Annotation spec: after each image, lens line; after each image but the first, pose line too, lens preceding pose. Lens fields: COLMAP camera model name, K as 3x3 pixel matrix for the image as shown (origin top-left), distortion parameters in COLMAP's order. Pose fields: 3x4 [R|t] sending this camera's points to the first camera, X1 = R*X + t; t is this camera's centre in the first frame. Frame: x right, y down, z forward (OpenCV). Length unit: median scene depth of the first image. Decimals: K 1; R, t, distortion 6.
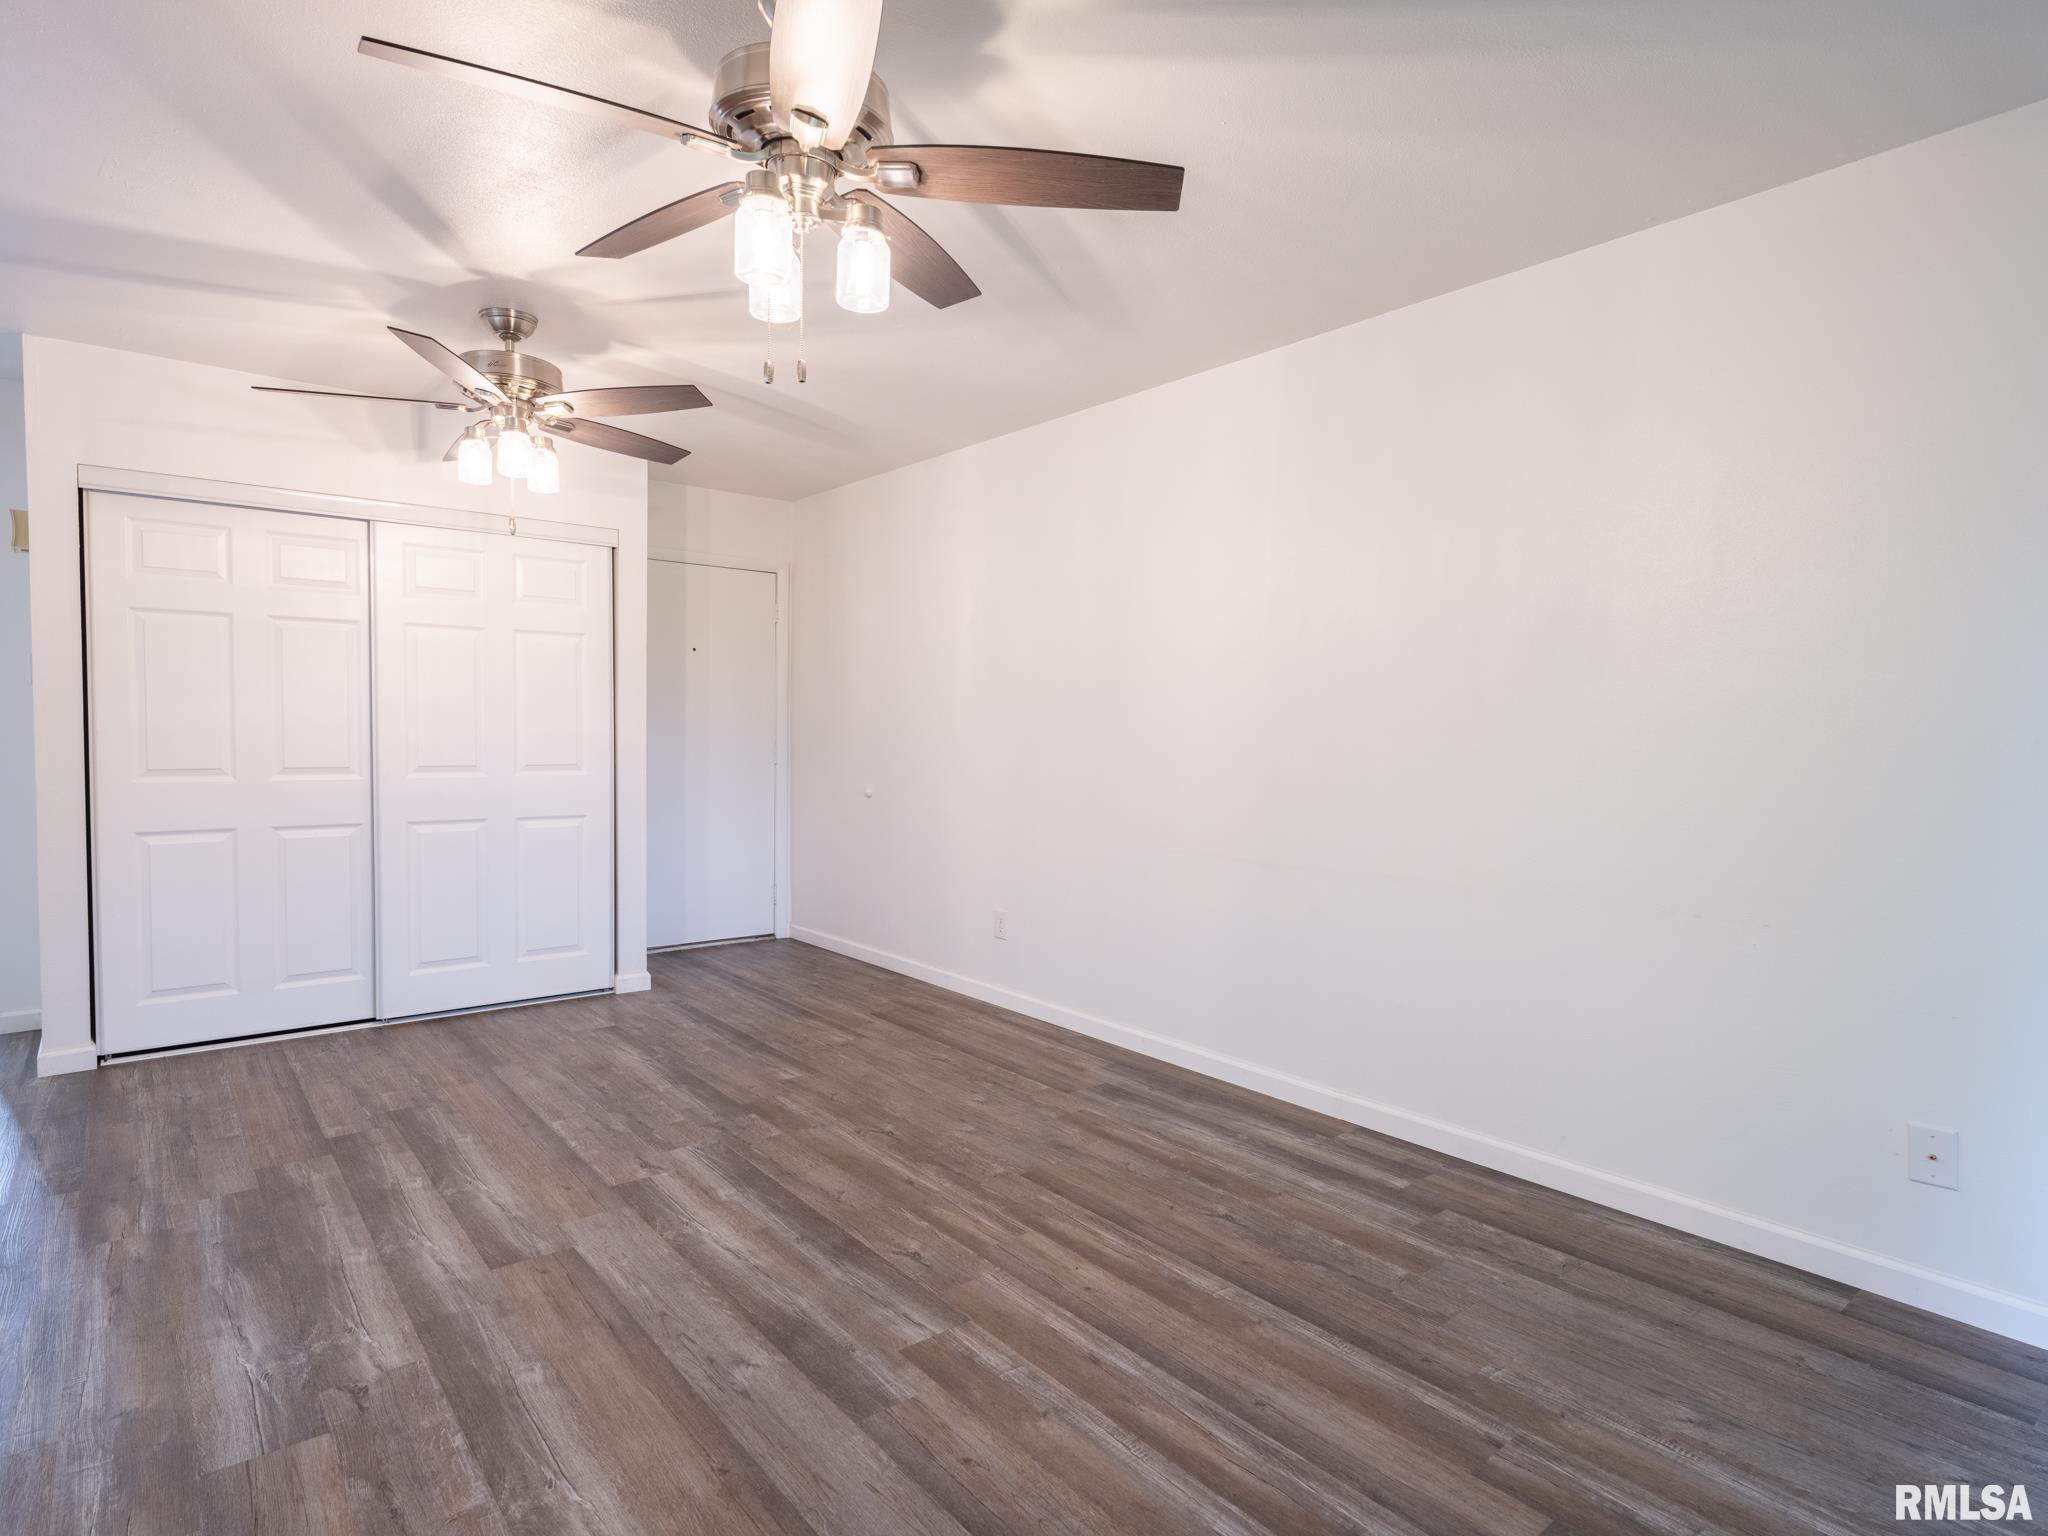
lens RADIAL K [[1095.2, 0, 1020.9], [0, 1095.2, 772.5], [0, 0, 1]] dist [0.003566, -0.002116]
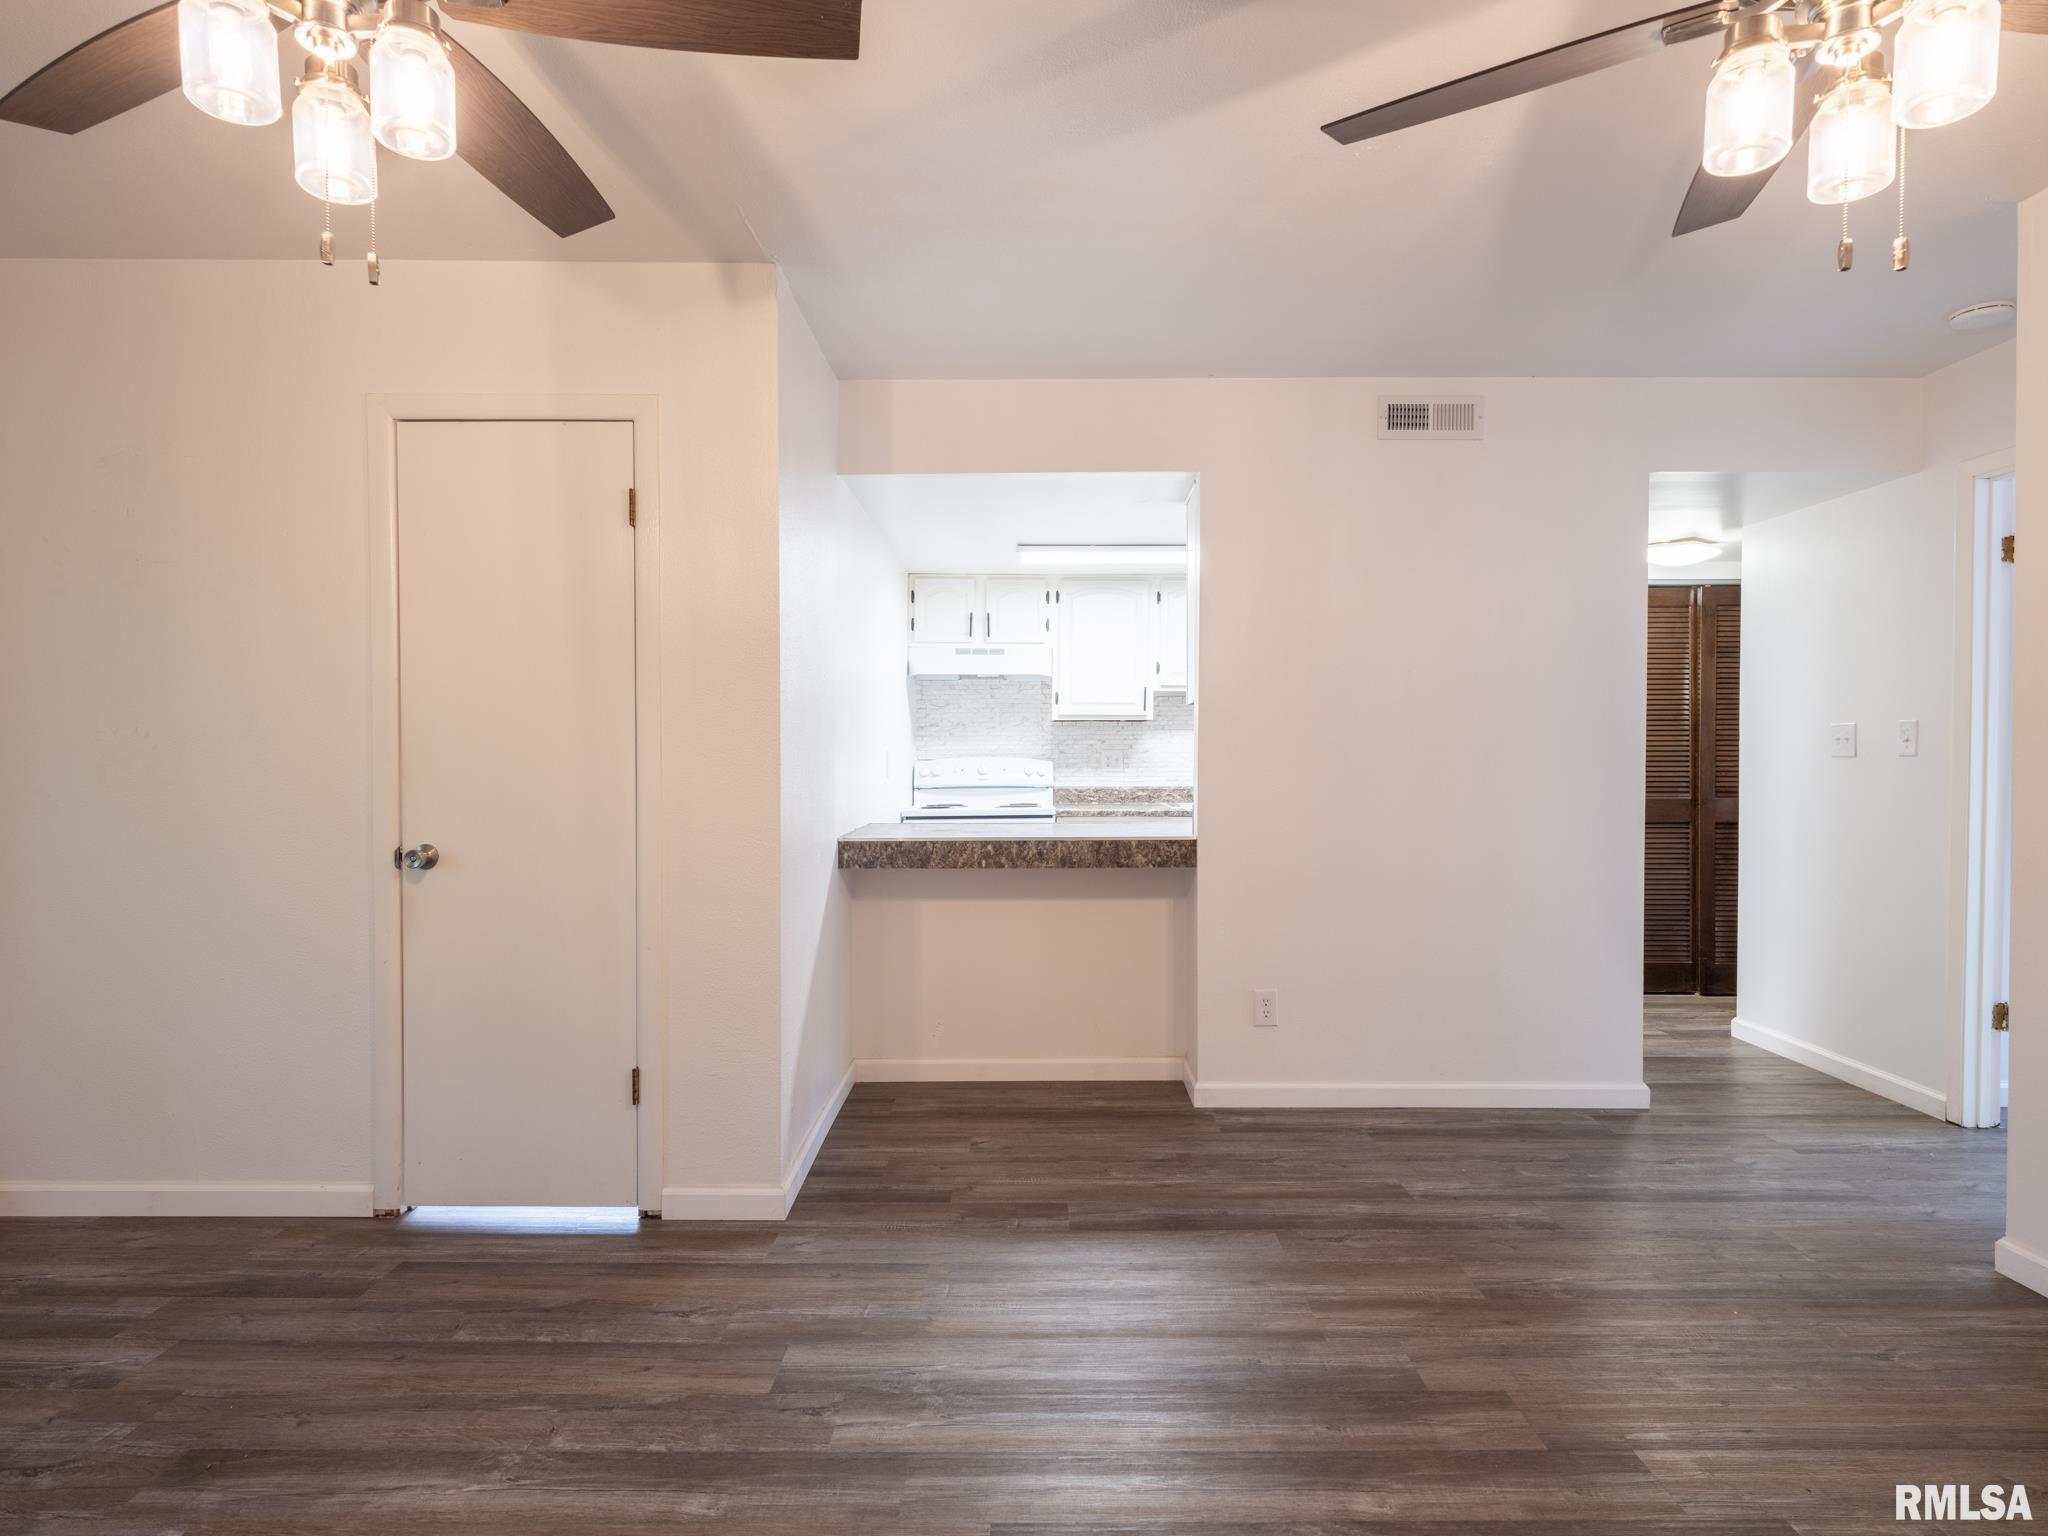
lens RADIAL K [[1122.8, 0, 1033.8], [0, 1122.8, 772.6], [0, 0, 1]] dist [0.003810, -0.002182]
pose [[-0.631403, 0.002321, -0.775451, 0.045742], [-0.039856, 0.998577, 0.035441, -0.043262], [0.774430, 0.053285, -0.630412, 1.099705]]
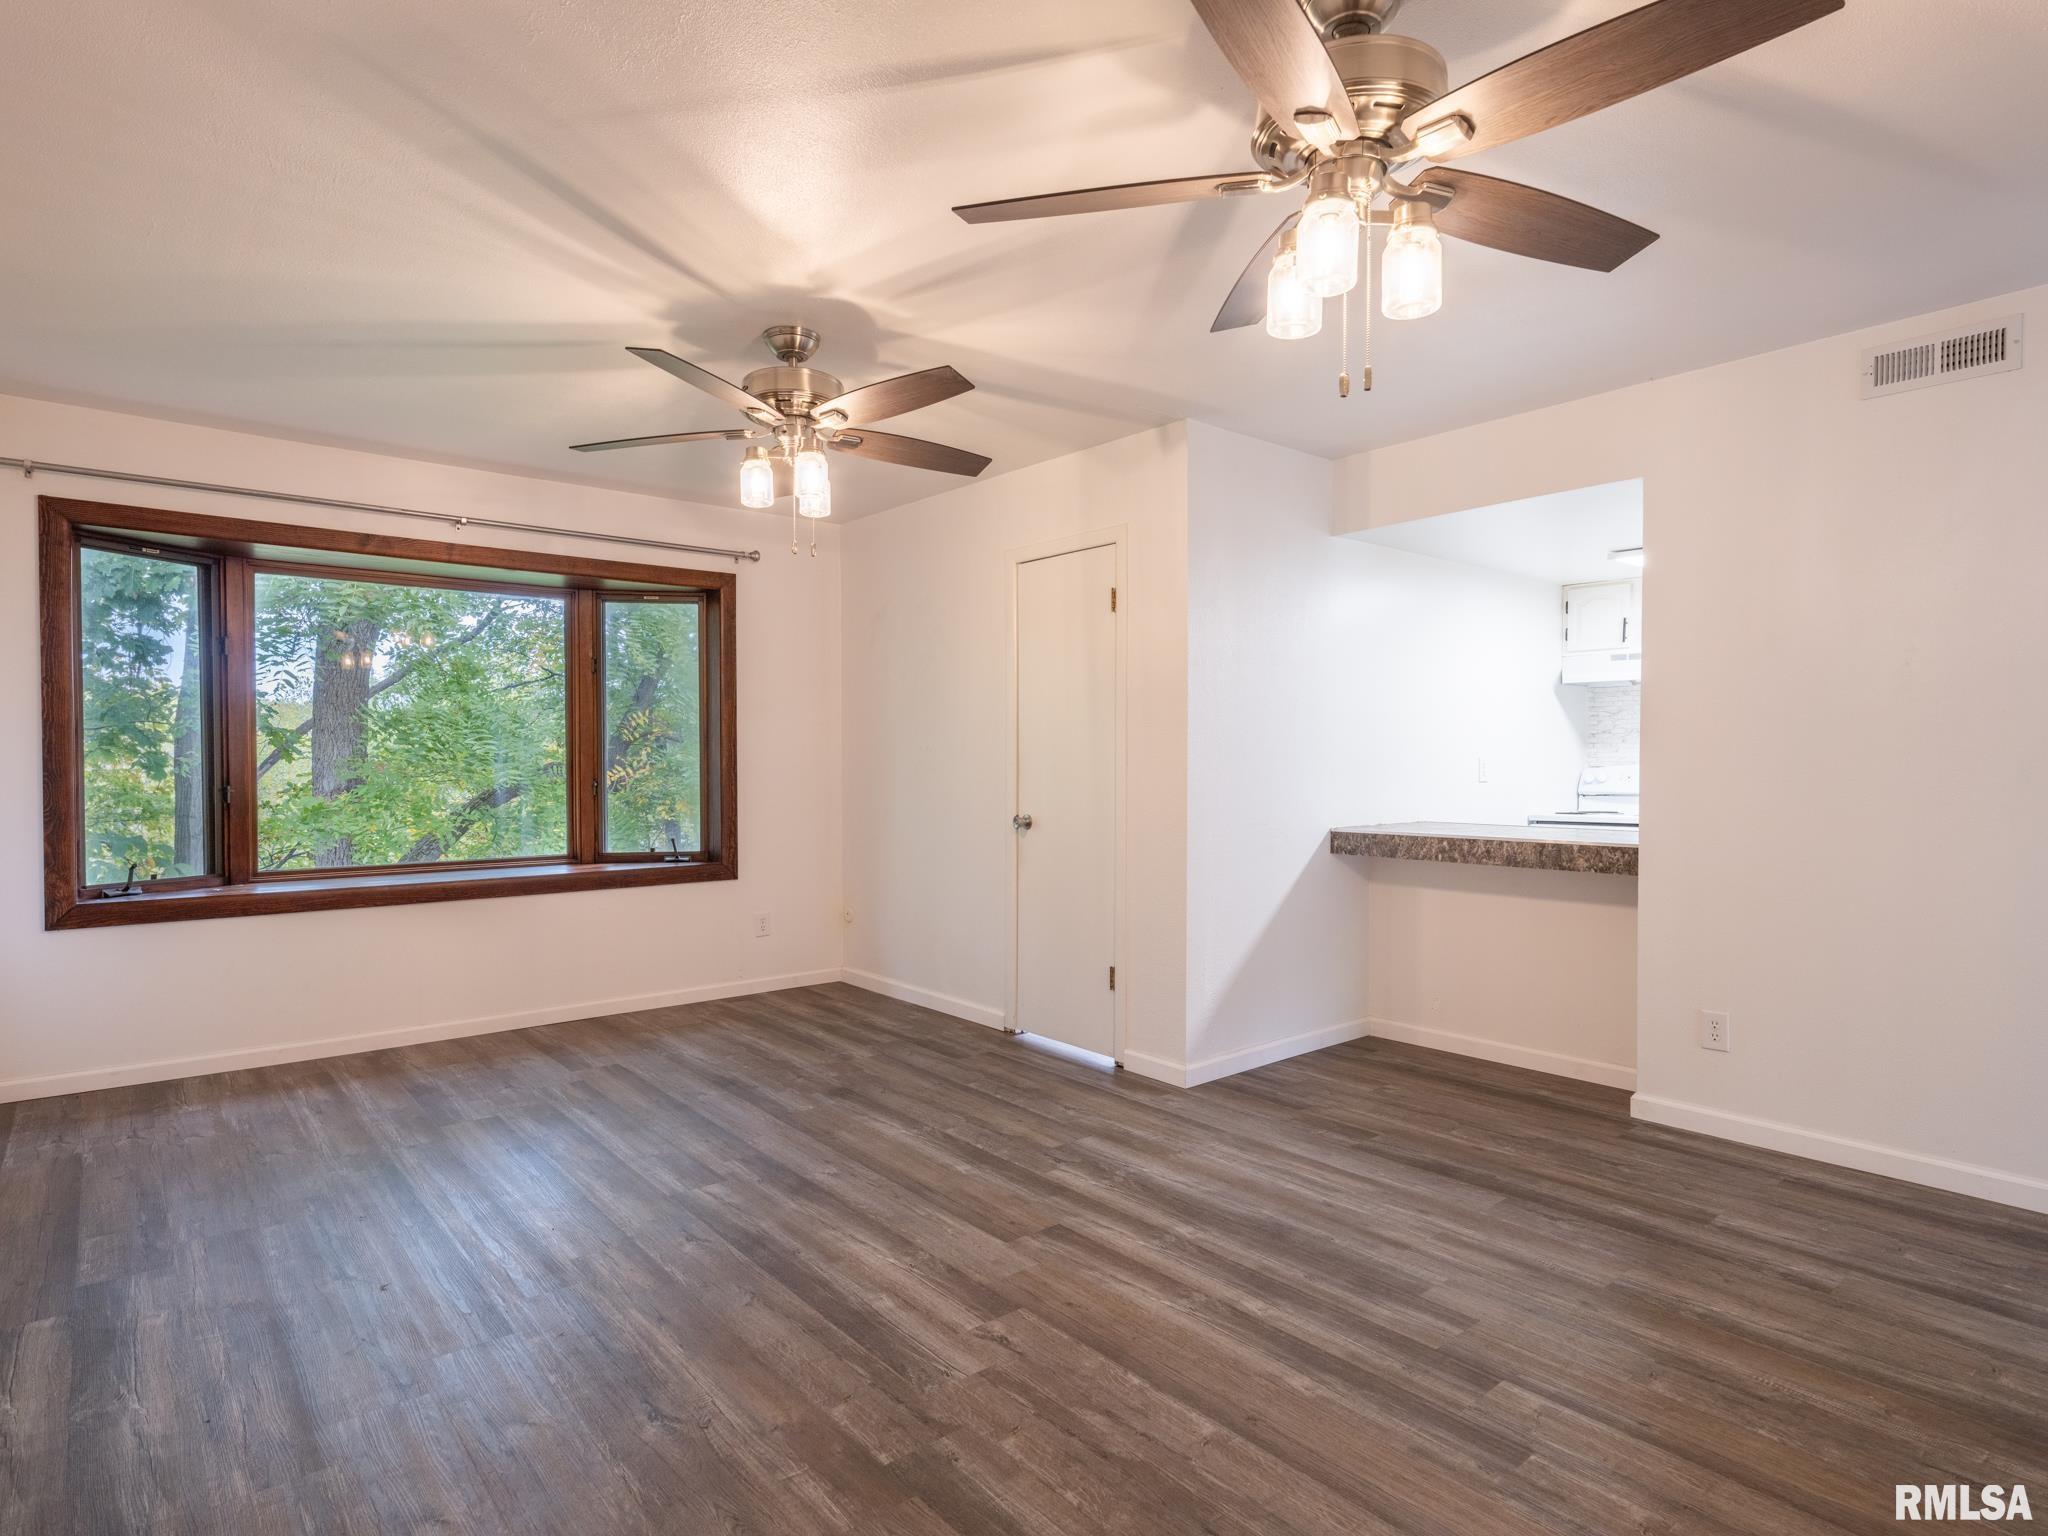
lens RADIAL K [[1104.3, 0, 1022.3], [0, 1104.3, 772.9], [0, 0, 1]] dist [0.007427, -0.004190]
pose [[-0.999865, -0.011508, -0.011696, -0.321486], [-0.012127, 0.998446, 0.054389, -0.070893], [0.011052, 0.054523, -0.998451, 1.633416]]
